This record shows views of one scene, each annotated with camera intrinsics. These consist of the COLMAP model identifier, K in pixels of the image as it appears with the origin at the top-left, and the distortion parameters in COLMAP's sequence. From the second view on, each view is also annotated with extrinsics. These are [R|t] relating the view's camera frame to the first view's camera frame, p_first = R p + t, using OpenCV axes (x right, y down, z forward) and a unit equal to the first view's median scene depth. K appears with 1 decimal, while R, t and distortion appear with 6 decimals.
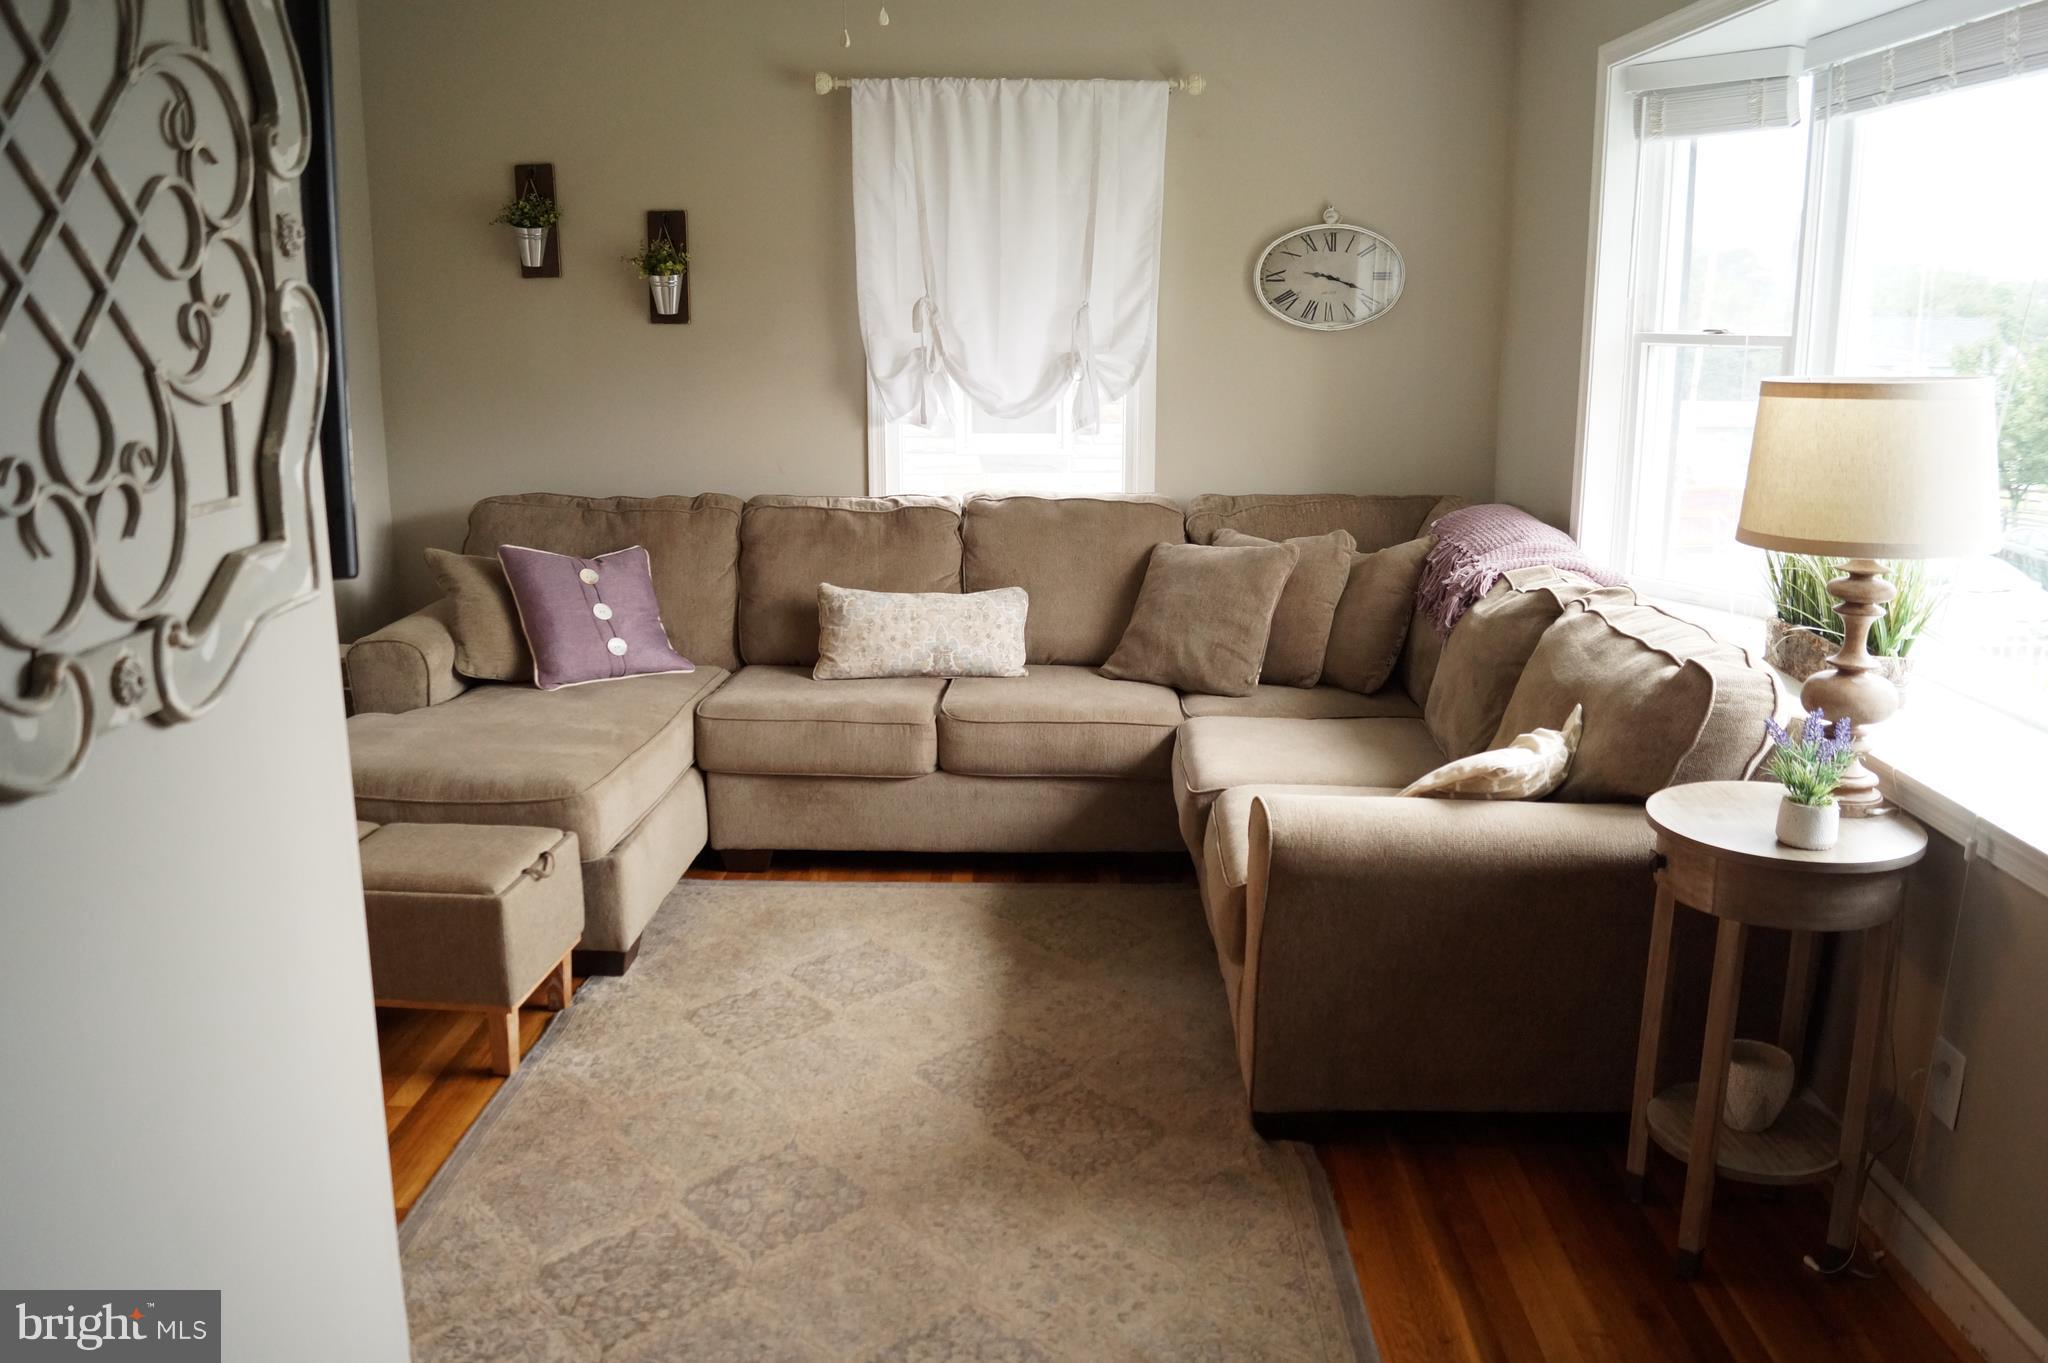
lens RADIAL K [[1622.6, 0, 1033.3], [0, 1622.6, 676.7], [0, 0, 1]] dist [-0.082361, 0.013283]
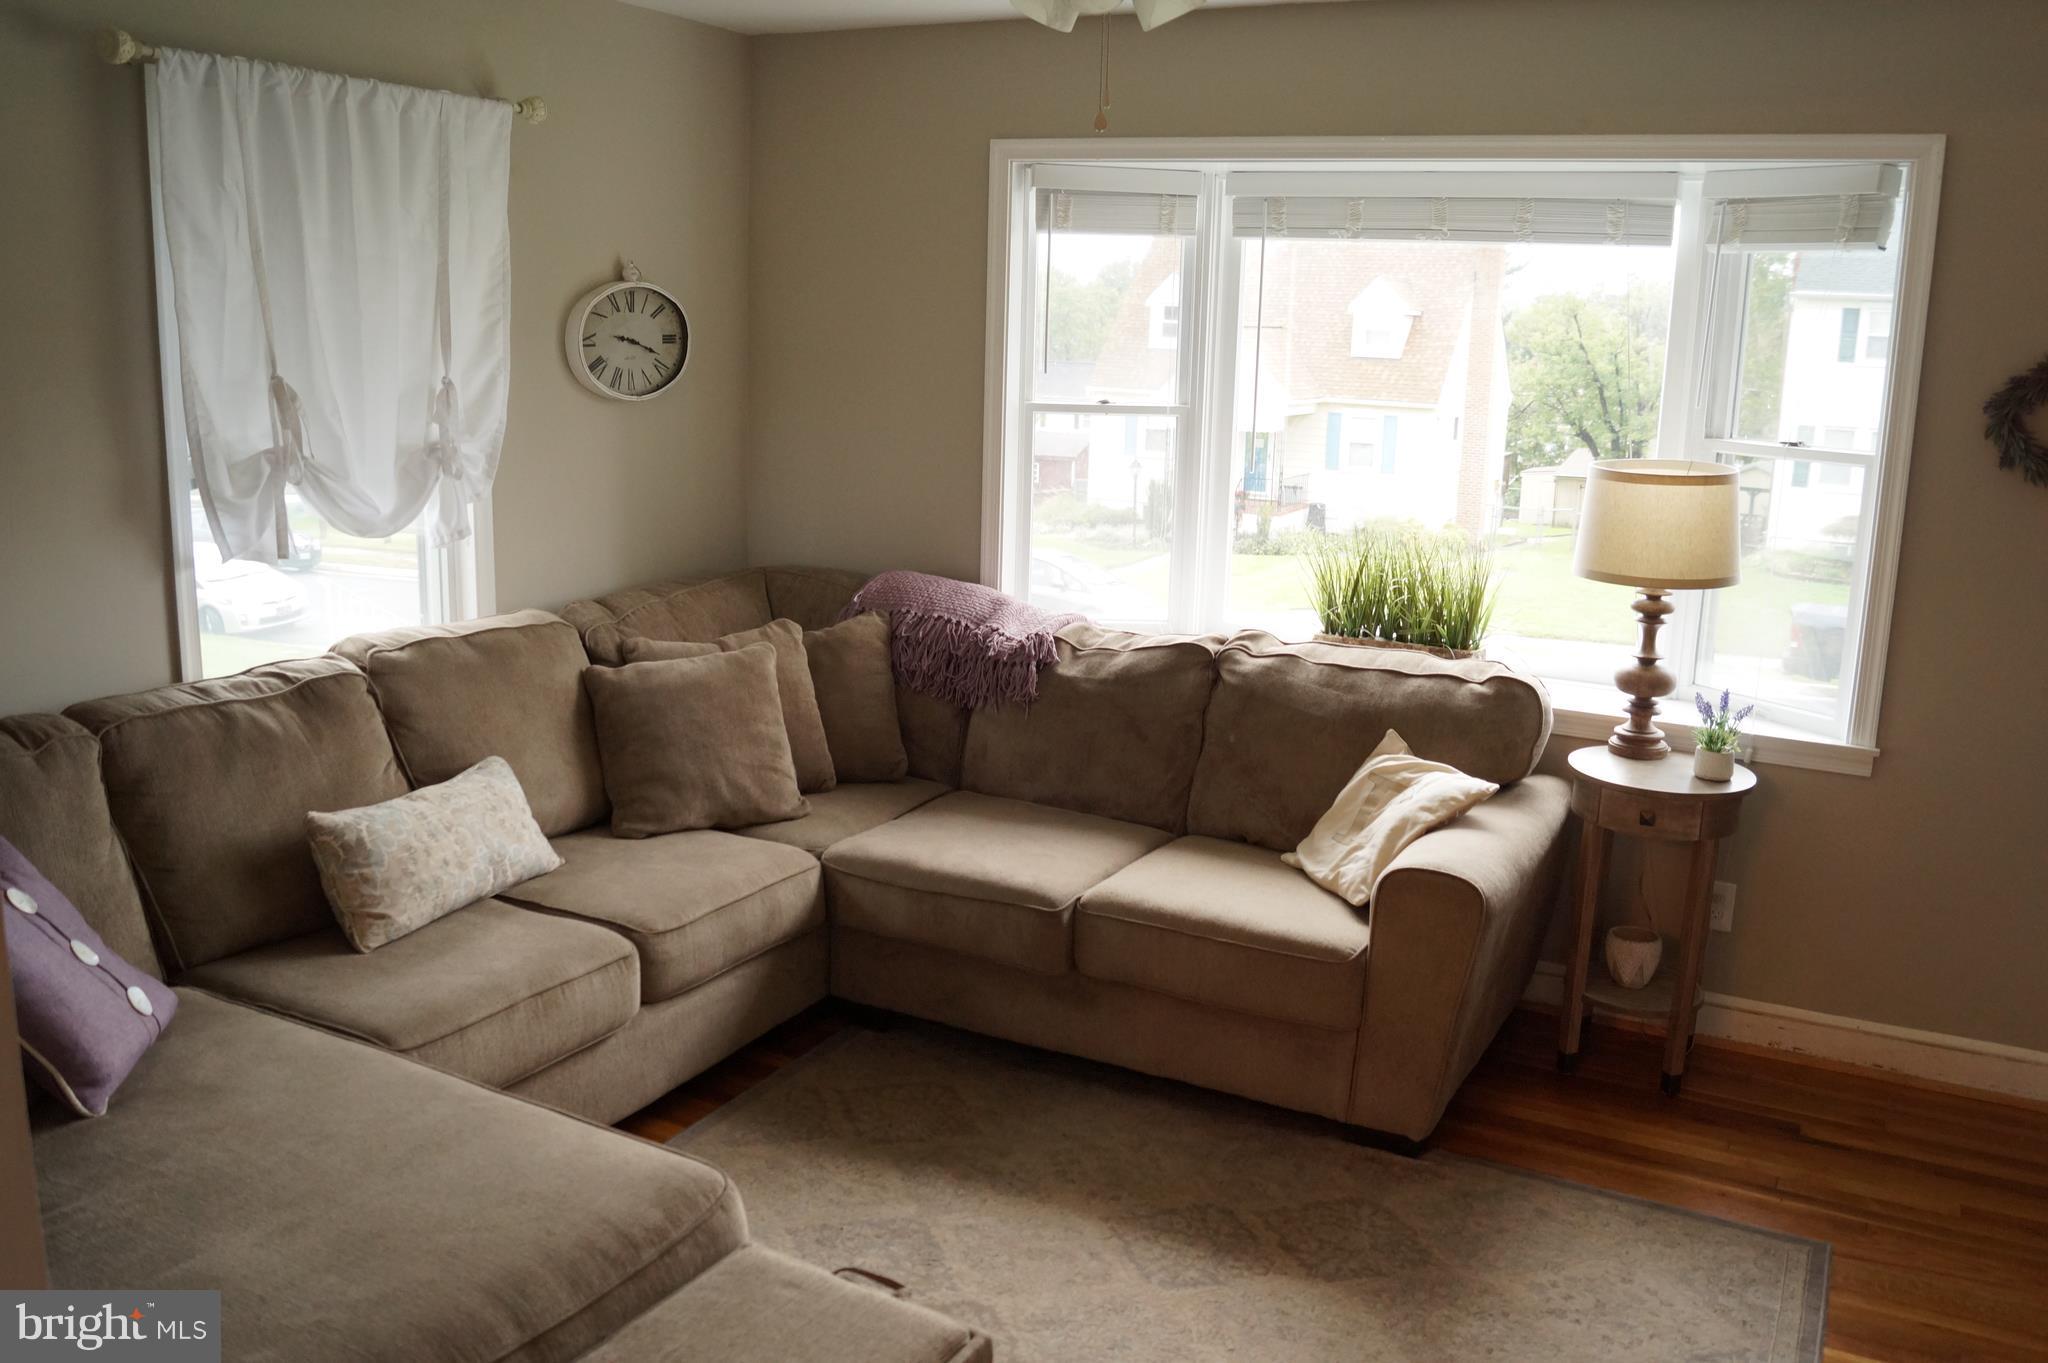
lens RADIAL K [[1679.5, 0, 1024.0], [0, 1679.5, 681.5], [0, 0, 1]] dist [-0.081911, 0.004532]
pose [[0.448294, -0.179620, 0.875654, -0.591365], [0.170816, 0.978765, 0.113321, -0.139148], [-0.877414, 0.098775, 0.469456, 0.419846]]
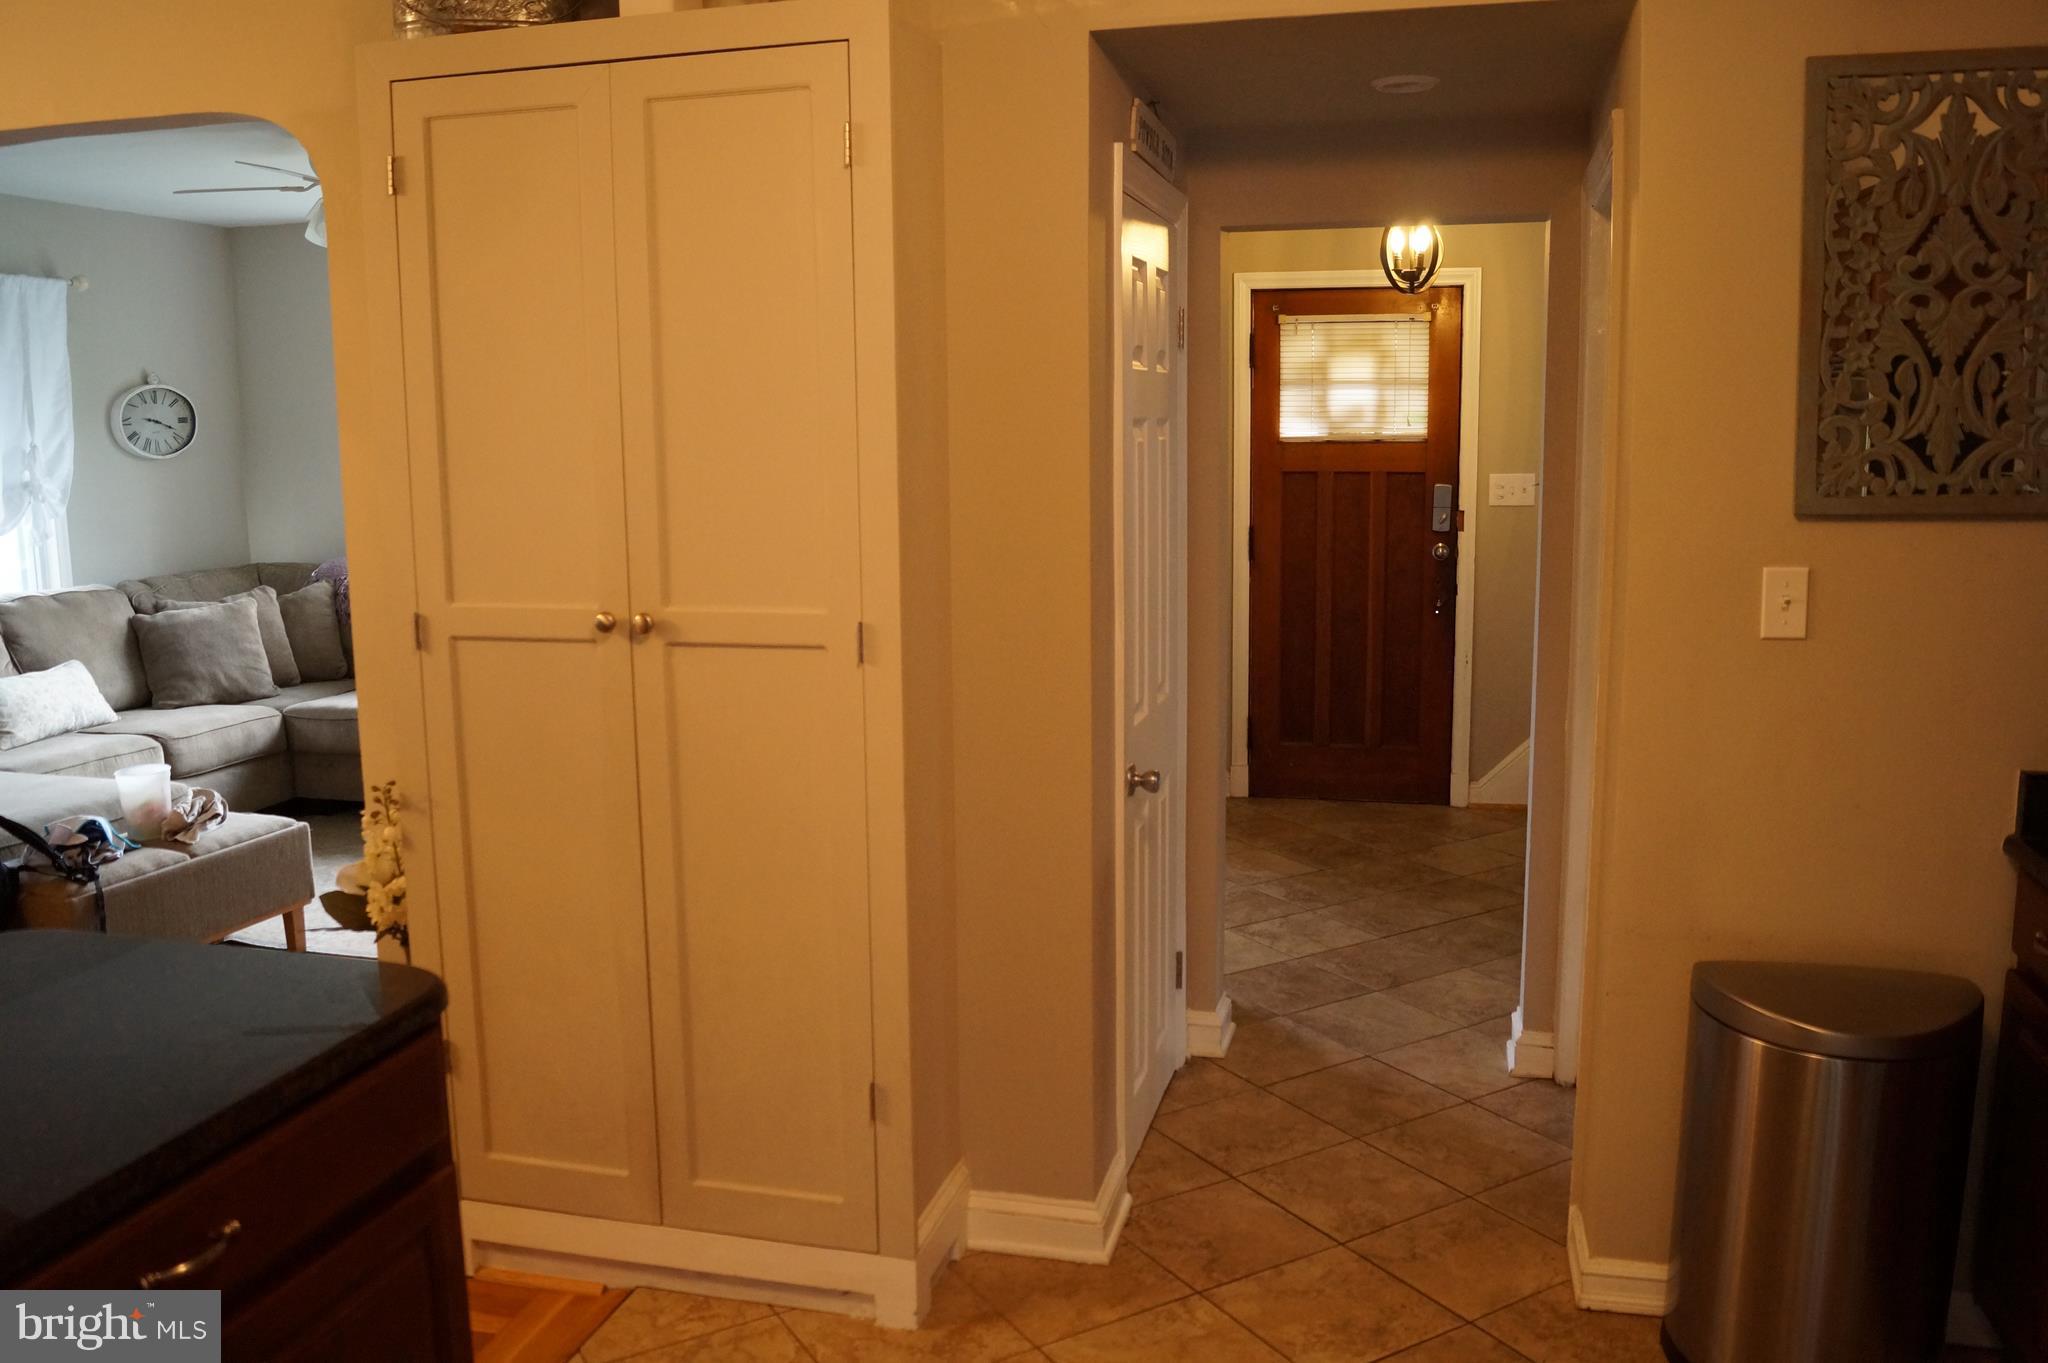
lens RADIAL K [[1622.6, 0, 1033.3], [0, 1622.6, 676.7], [0, 0, 1]] dist [-0.082361, 0.013283]
pose [[0.228717, -0.154525, 0.961151, -1.071703], [0.226528, 0.968667, 0.101829, 0.003134], [-0.946770, 0.194437, 0.256555, -0.047679]]
